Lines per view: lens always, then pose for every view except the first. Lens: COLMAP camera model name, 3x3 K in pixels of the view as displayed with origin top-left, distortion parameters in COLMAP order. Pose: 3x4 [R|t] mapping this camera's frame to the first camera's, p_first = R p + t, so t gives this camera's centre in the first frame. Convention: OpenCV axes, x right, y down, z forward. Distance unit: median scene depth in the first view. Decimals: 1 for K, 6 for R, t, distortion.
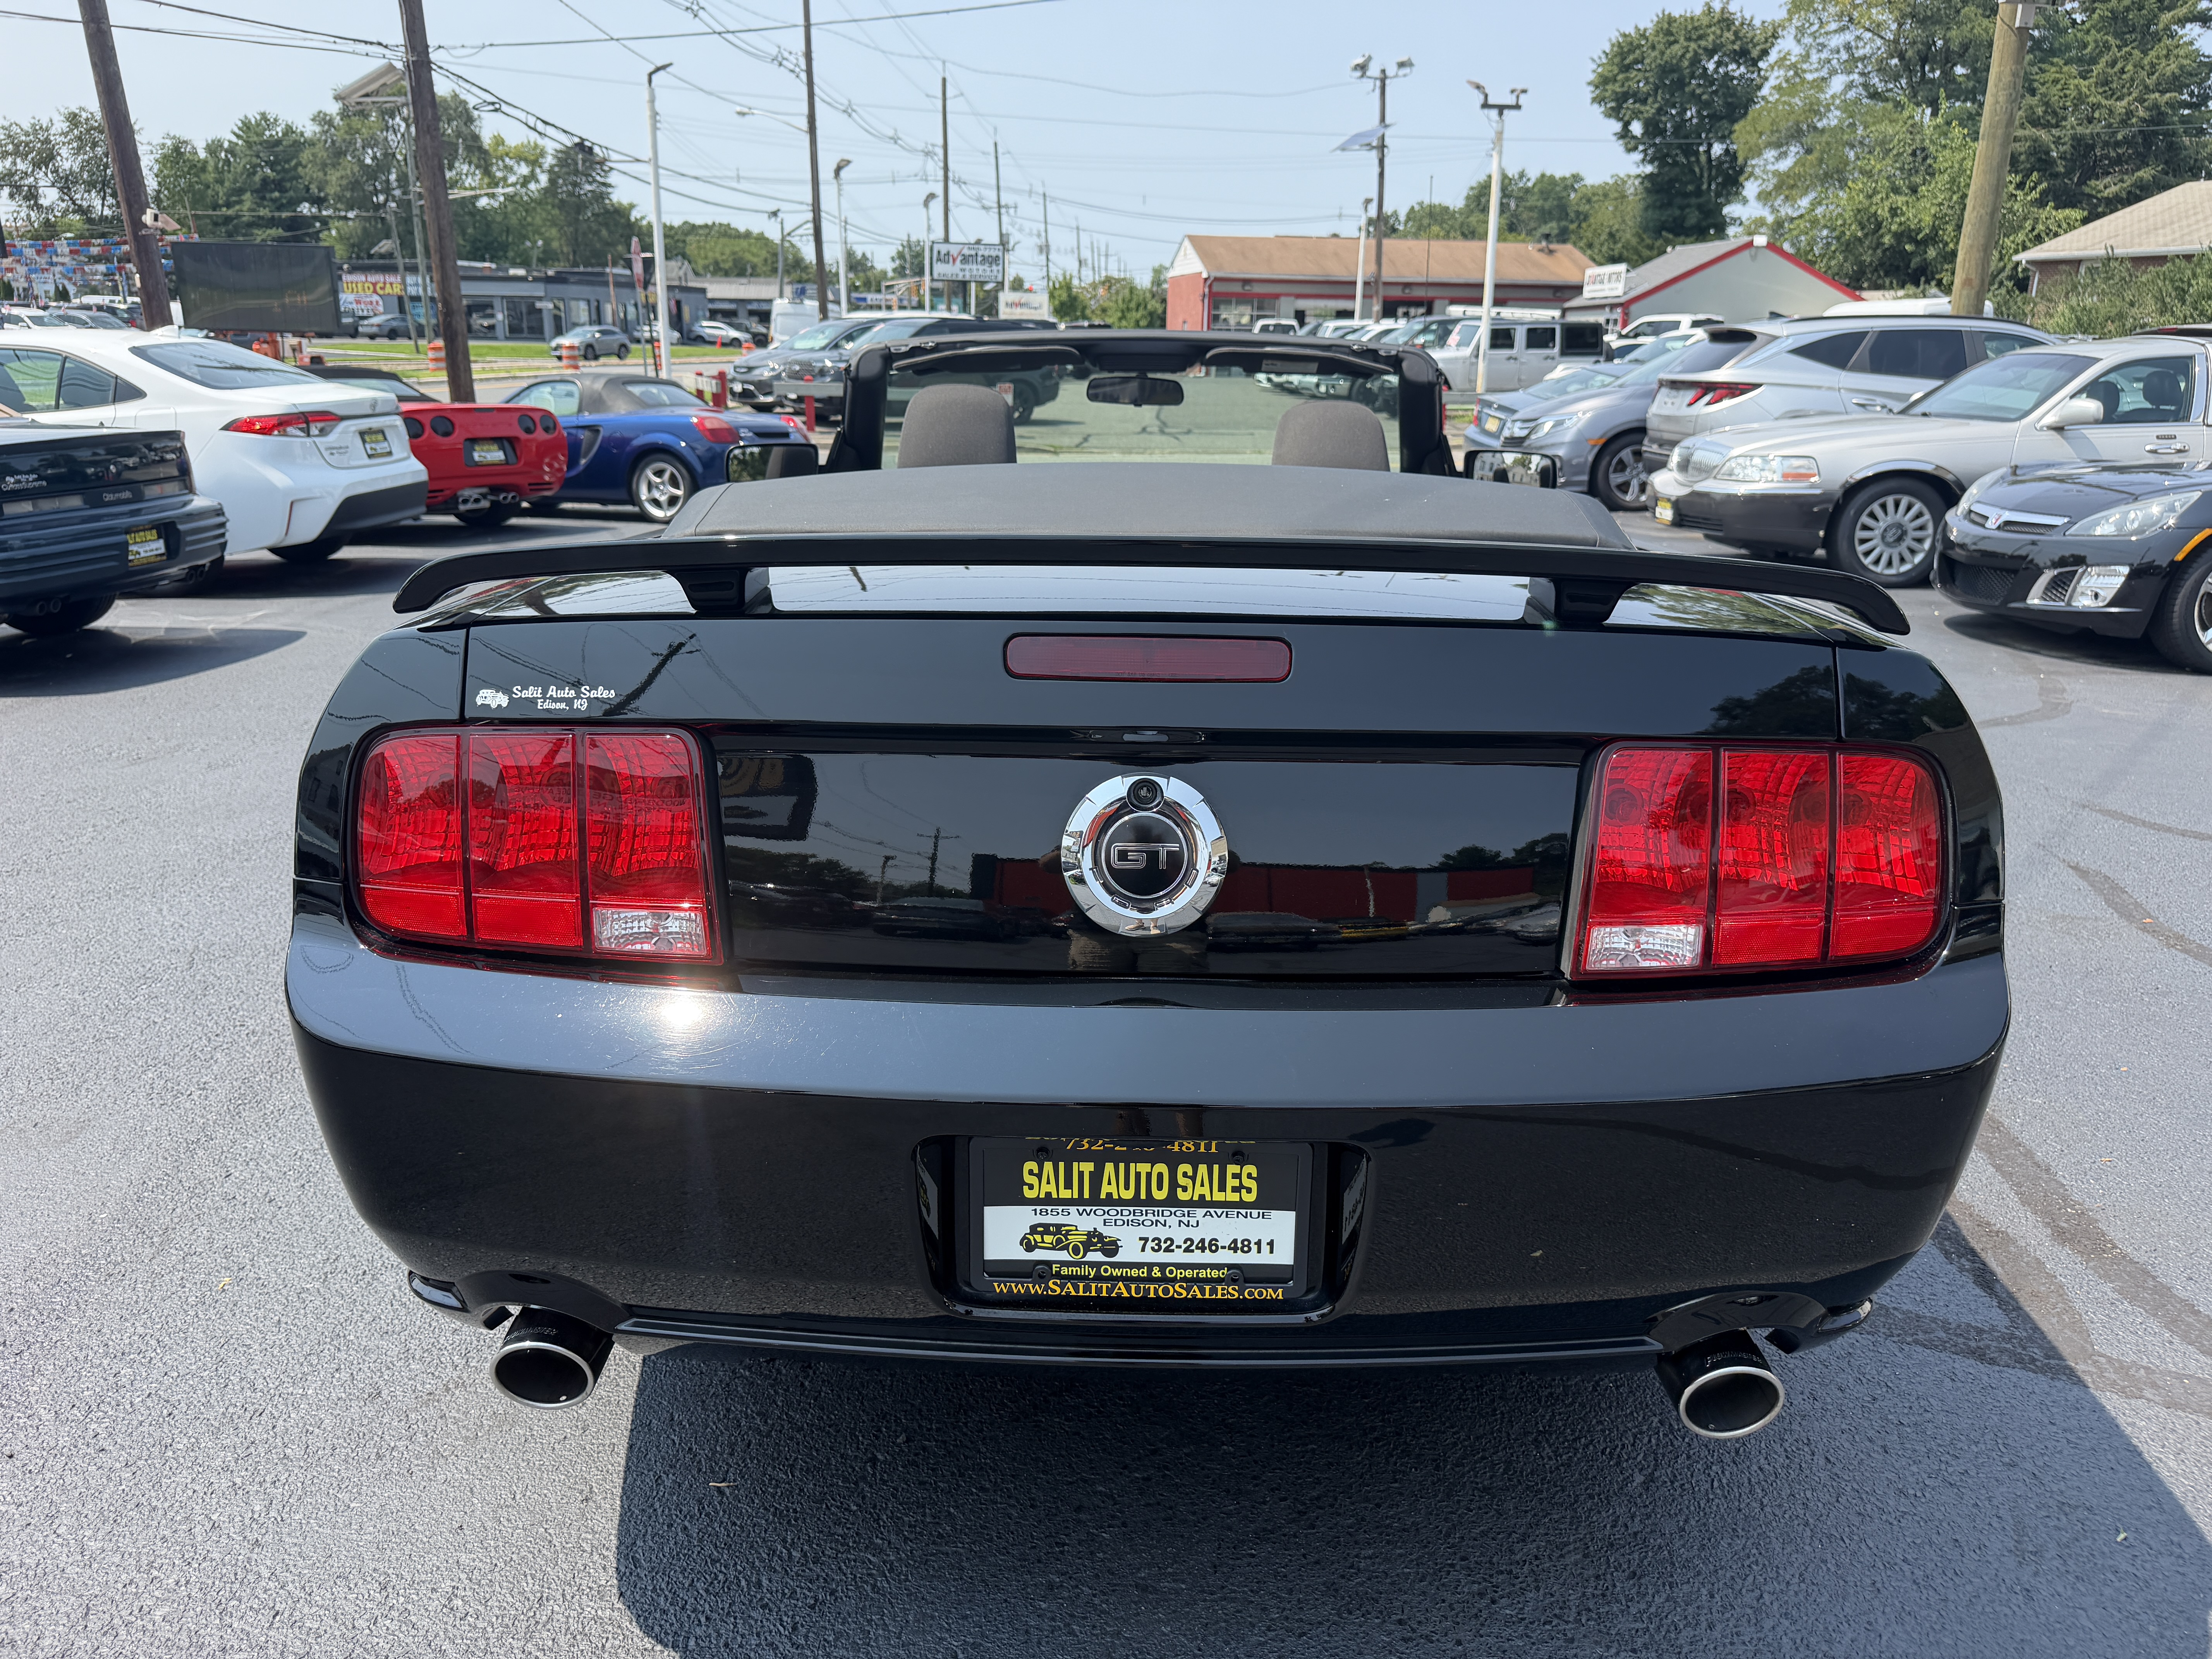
lens RADIAL K [[1580.1, 0, 1112.2], [0, 1580.1, 848.5], [0, 0, 1]] dist [0.000426, -0.008085]
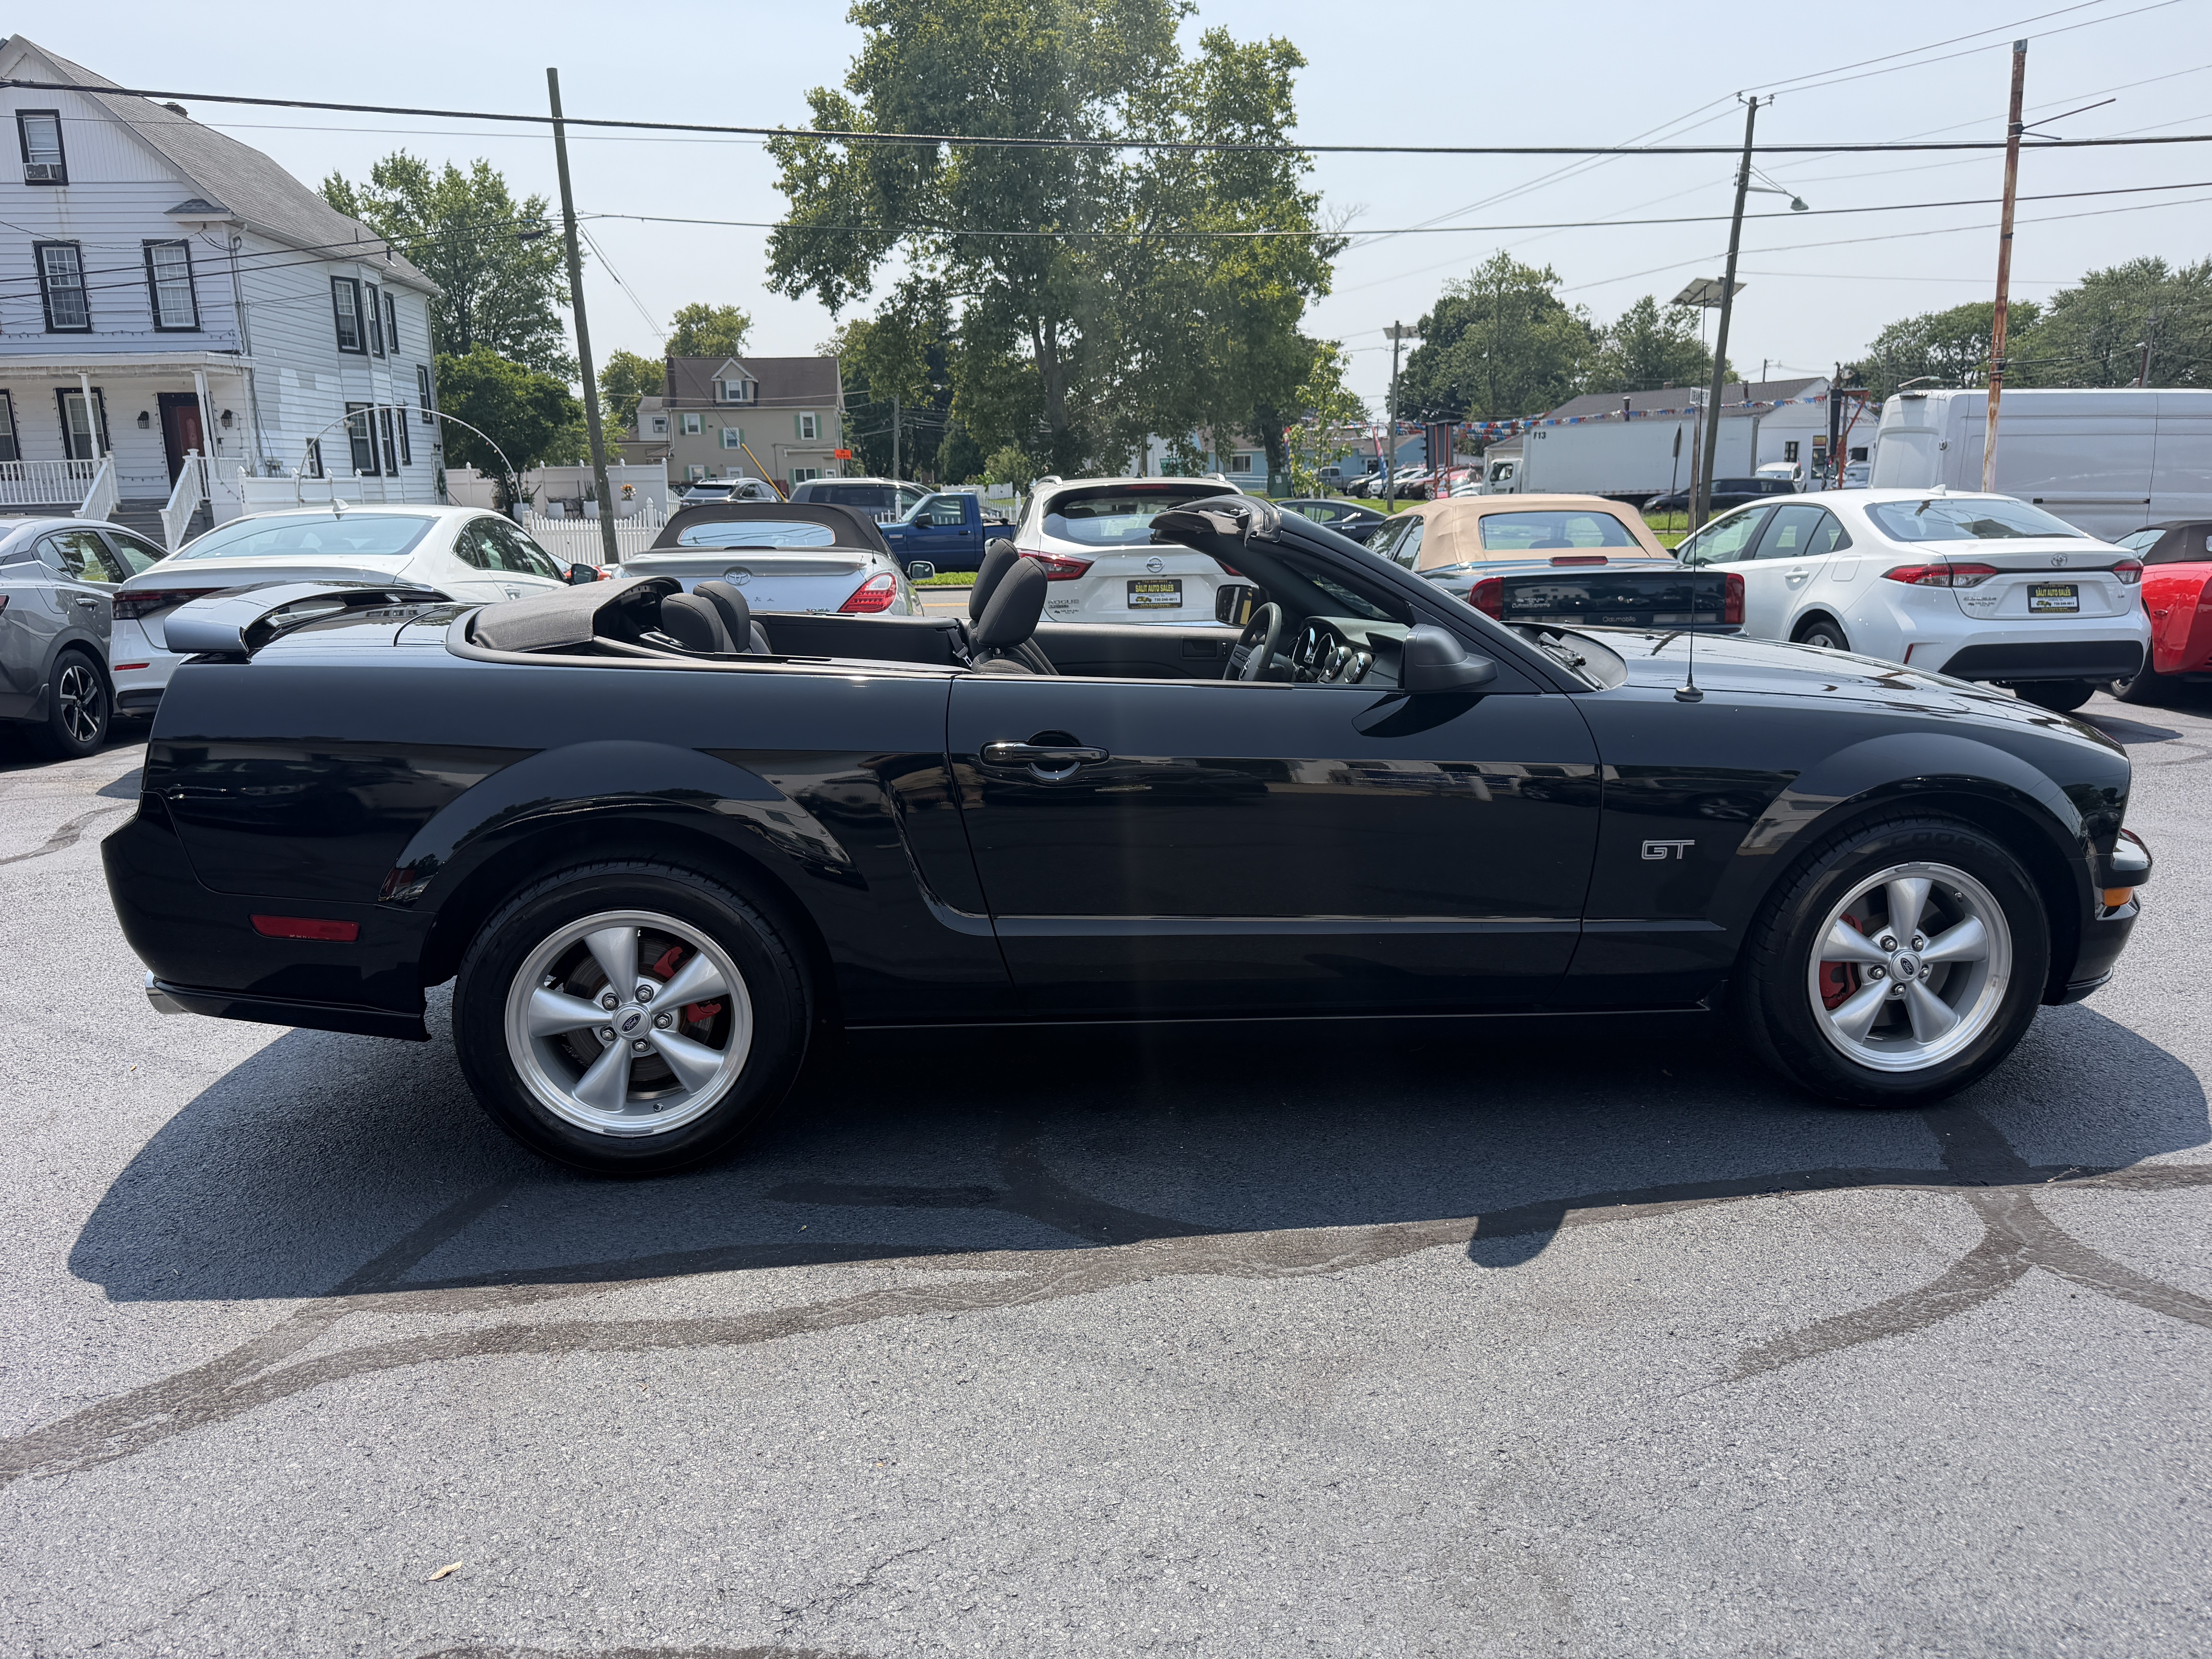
lens RADIAL K [[1580.1, 0, 1091.1], [0, 1580.1, 841.5], [0, 0, 1]] dist [0.000426, -0.008085]
pose [[0.117610, 0.197352, -0.973252, 0.081812], [-0.287146, 0.944947, 0.156913, -0.017383], [0.950639, 0.261011, 0.167804, 0.055619]]
